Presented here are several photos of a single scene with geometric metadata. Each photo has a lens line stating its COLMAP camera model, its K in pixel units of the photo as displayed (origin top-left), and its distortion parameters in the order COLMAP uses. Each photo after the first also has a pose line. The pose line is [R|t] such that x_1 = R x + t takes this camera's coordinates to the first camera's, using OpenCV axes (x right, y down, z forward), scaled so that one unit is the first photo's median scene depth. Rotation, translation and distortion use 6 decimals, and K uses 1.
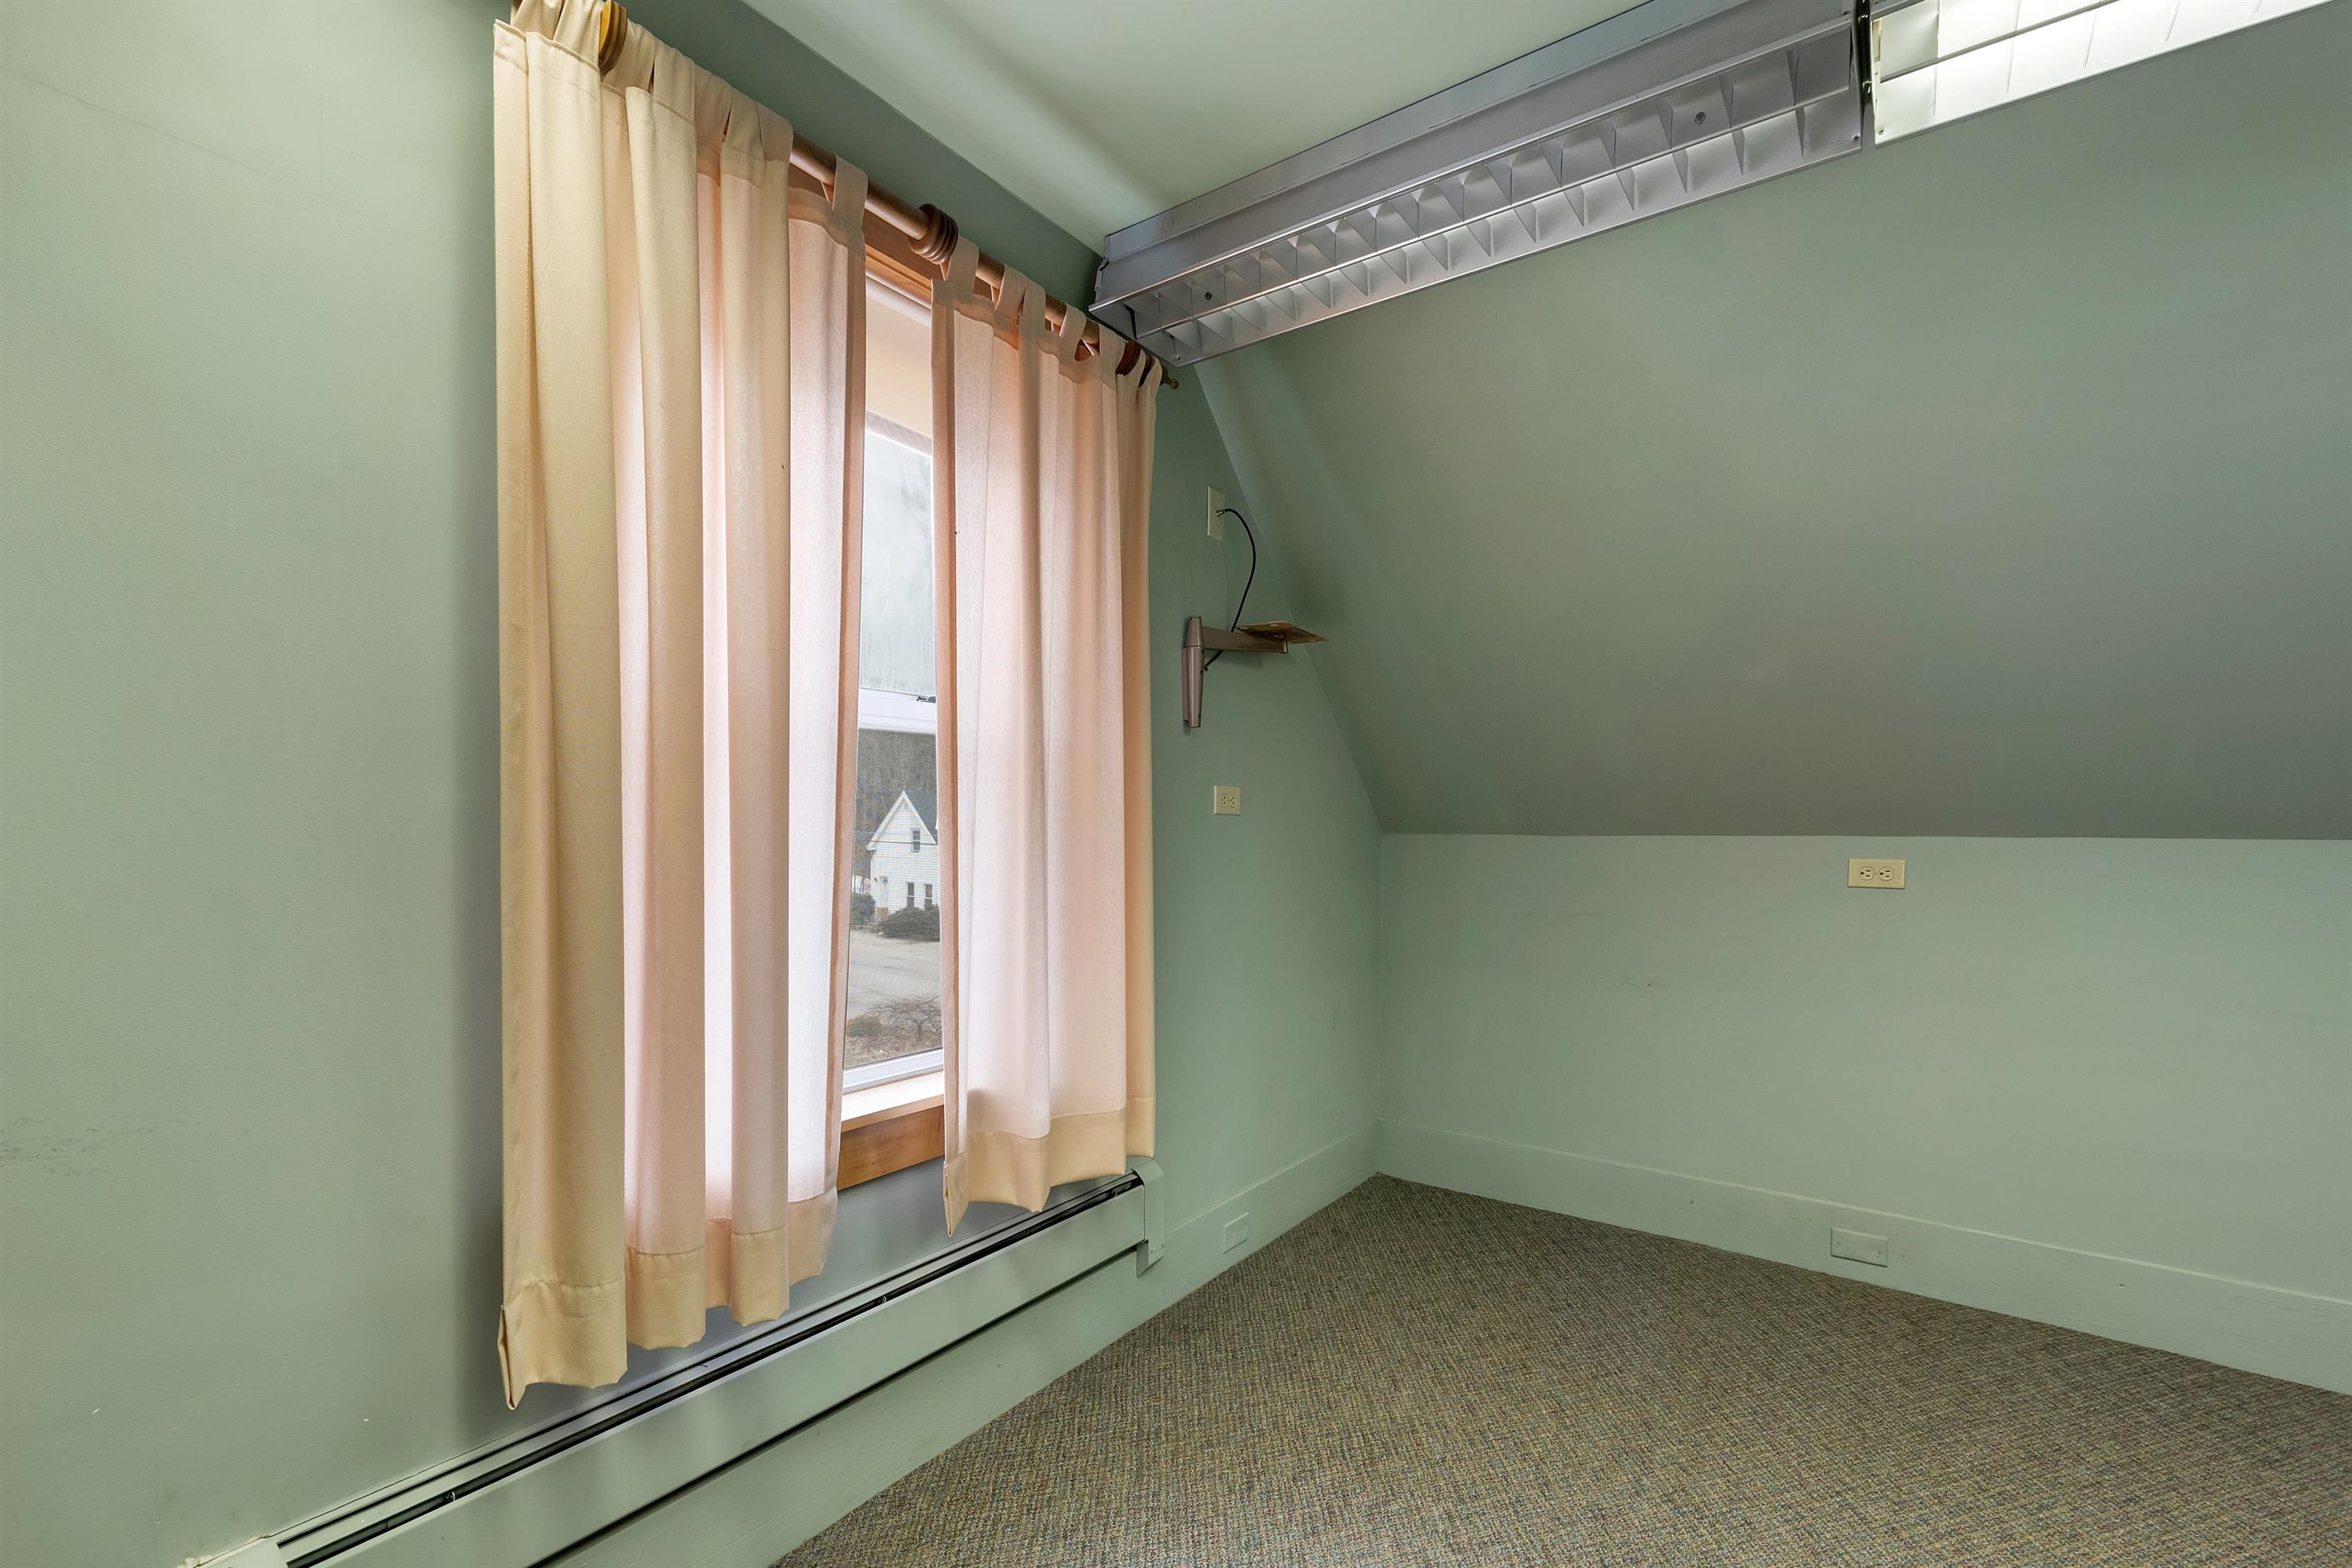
lens RADIAL K [[992.8, 0, 1134.1], [0, 992.8, 860.0], [0, 0, 1]] dist [-0.003024, 0.001045]
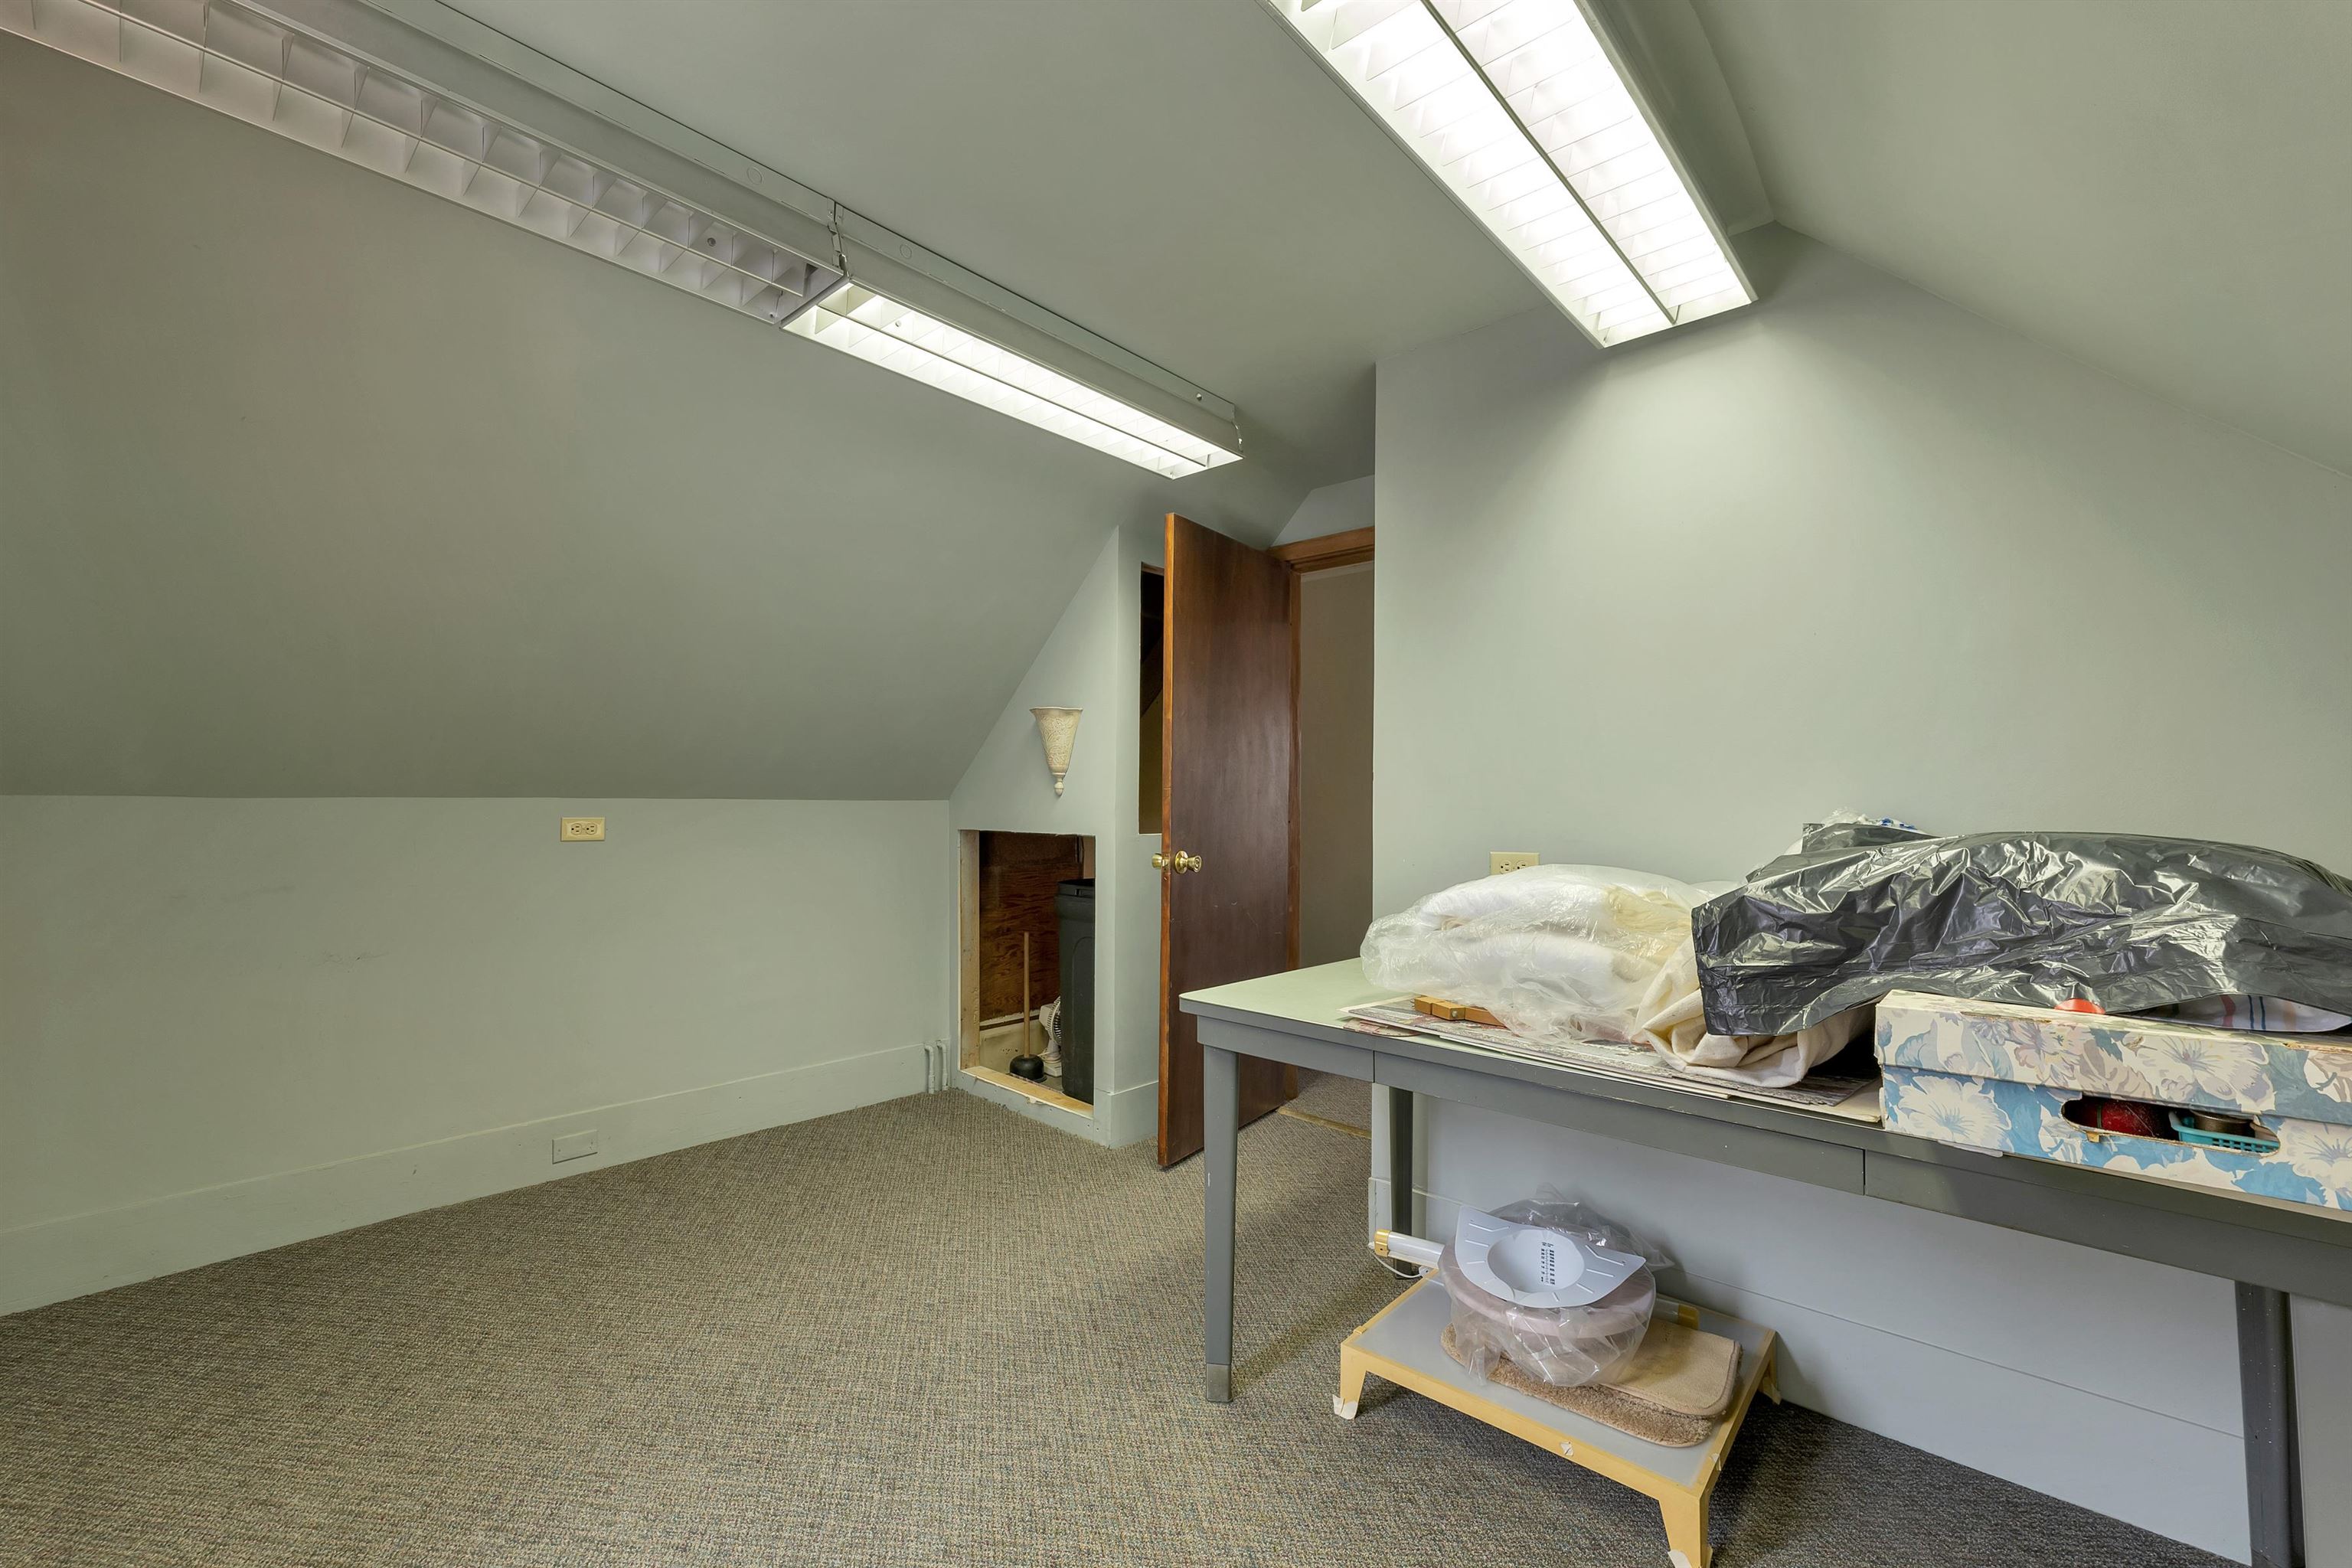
lens RADIAL K [[992.8, 0, 1157.5], [0, 992.8, 790.8], [0, 0, 1]] dist [-0.003024, 0.001045]
pose [[0.100400, 0.004236, 0.994938, -0.417975], [0.019516, 0.999790, -0.006226, -0.013192], [-0.994756, 0.020043, 0.100296, 0.203872]]
